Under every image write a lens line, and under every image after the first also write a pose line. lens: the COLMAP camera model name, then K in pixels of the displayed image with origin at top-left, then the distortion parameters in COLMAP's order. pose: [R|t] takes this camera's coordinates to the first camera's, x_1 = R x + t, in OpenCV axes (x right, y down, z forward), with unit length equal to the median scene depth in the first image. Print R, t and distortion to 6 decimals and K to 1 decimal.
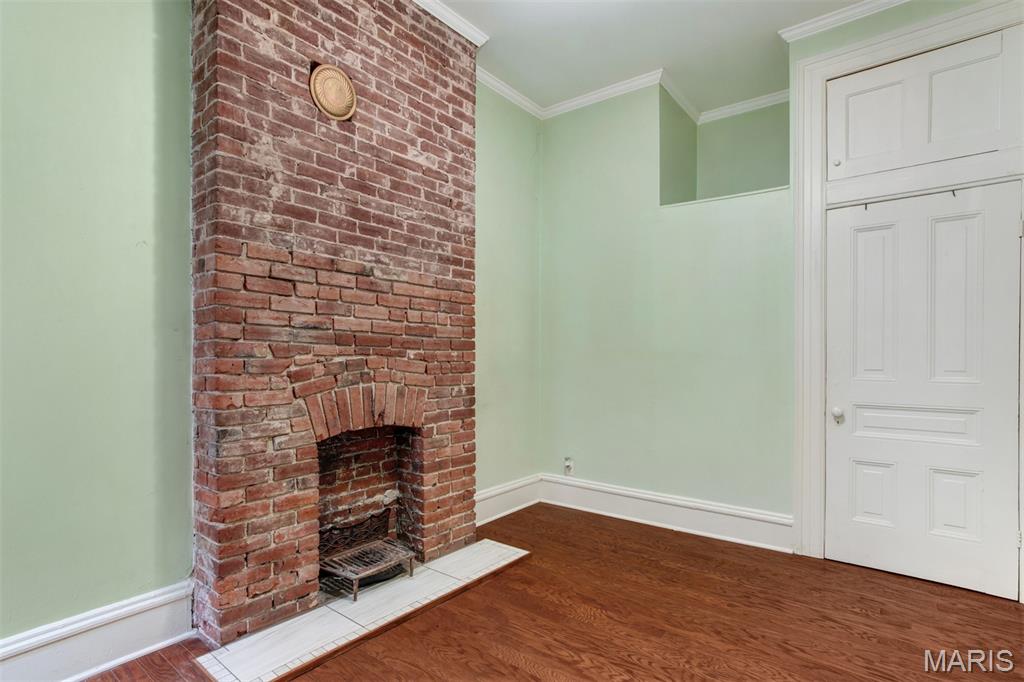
lens RADIAL K [[520.0, 0, 511.6], [0, 520.0, 356.7], [0, 0, 1]] dist [0.047700, 0.001231]
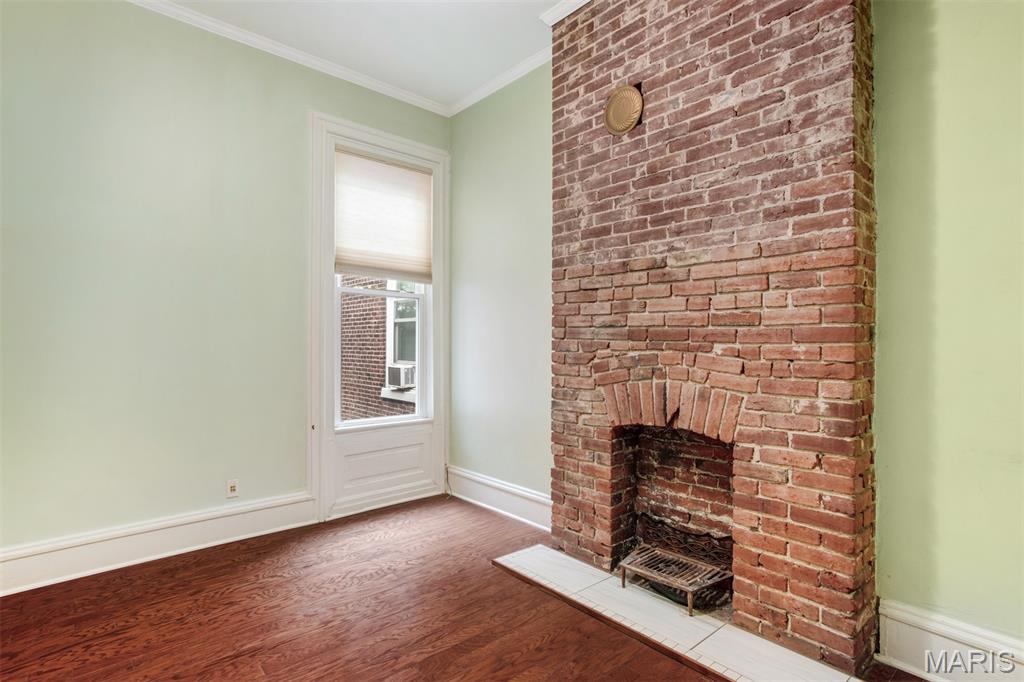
lens RADIAL K [[527.6, 0, 512.0], [0, 527.6, 341.0], [0, 0, 1]] dist [0.043529, 0.001189]
pose [[-0.159437, -0.017876, -0.987046, 0.731687], [-0.007545, 0.999829, -0.016889, -0.001289], [0.987179, 0.004754, -0.159545, 0.890240]]
